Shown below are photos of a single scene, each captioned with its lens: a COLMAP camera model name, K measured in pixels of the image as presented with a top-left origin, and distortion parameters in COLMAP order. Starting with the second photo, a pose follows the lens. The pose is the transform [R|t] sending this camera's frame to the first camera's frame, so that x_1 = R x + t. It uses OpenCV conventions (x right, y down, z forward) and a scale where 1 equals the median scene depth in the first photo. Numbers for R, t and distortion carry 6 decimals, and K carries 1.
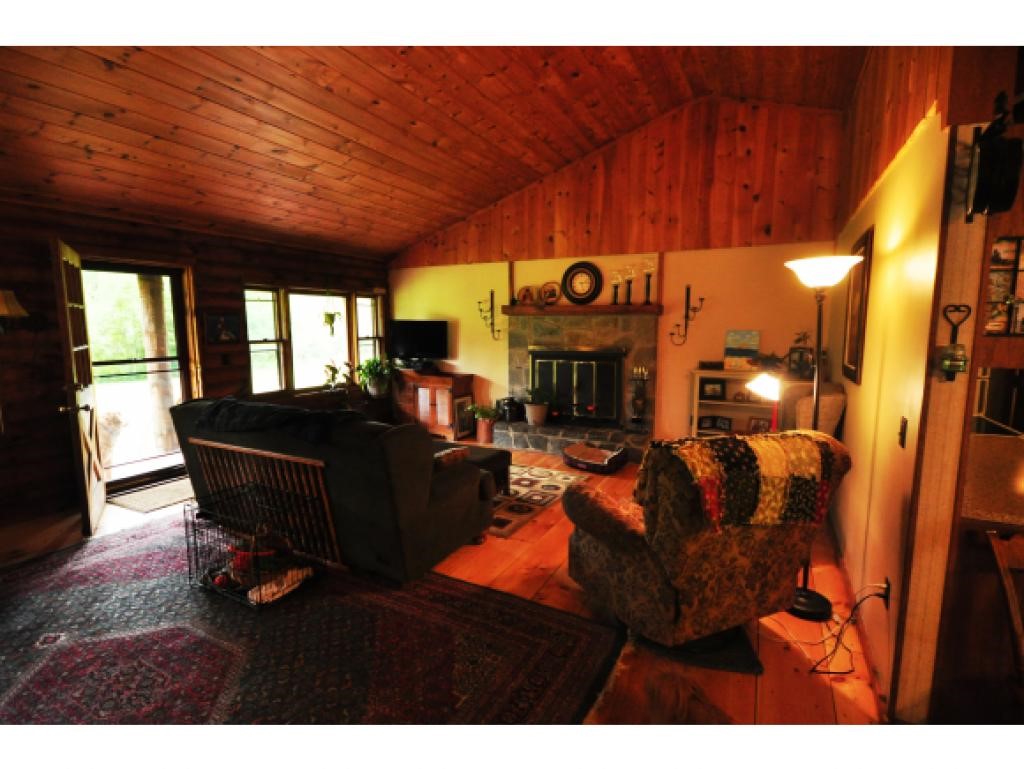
lens RADIAL K [[497.0, 0, 512.0], [0, 497.0, 384.5], [0, 0, 1]] dist [0.019313, -0.009003]
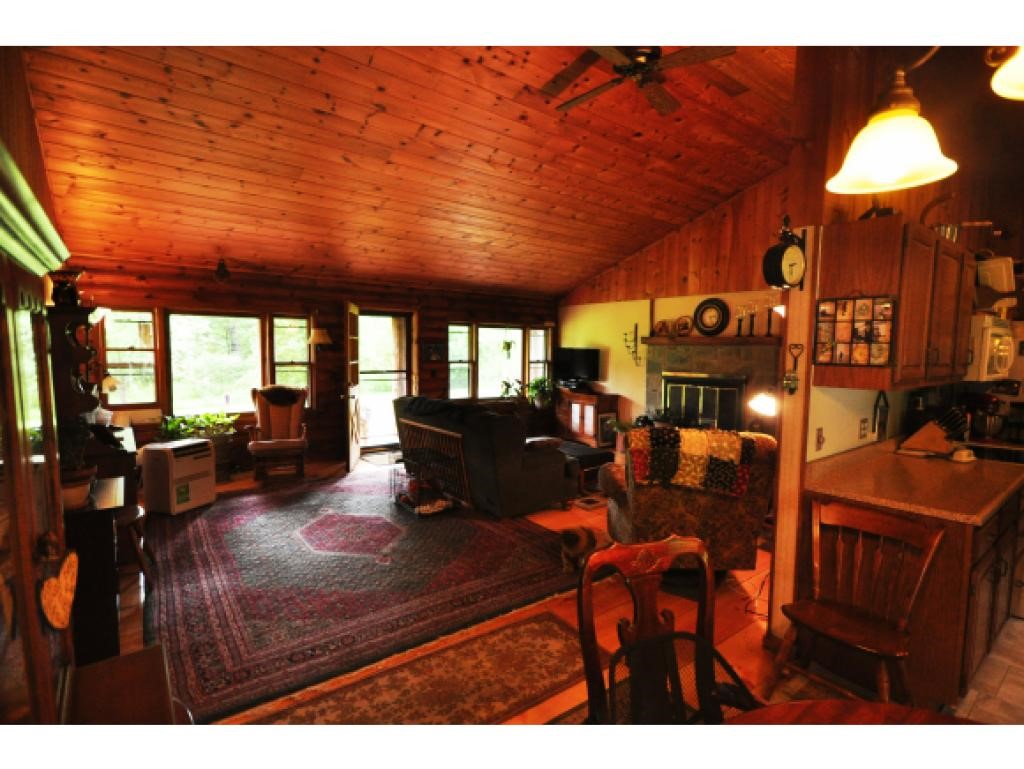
lens RADIAL K [[497.0, 0, 512.0], [0, 497.0, 384.5], [0, 0, 1]] dist [0.019313, -0.009003]
pose [[0.910277, 0.043548, -0.411702, 0.208495], [-0.065823, 0.997026, -0.040073, 0.022456], [0.408733, 0.063577, 0.910437, -0.200328]]
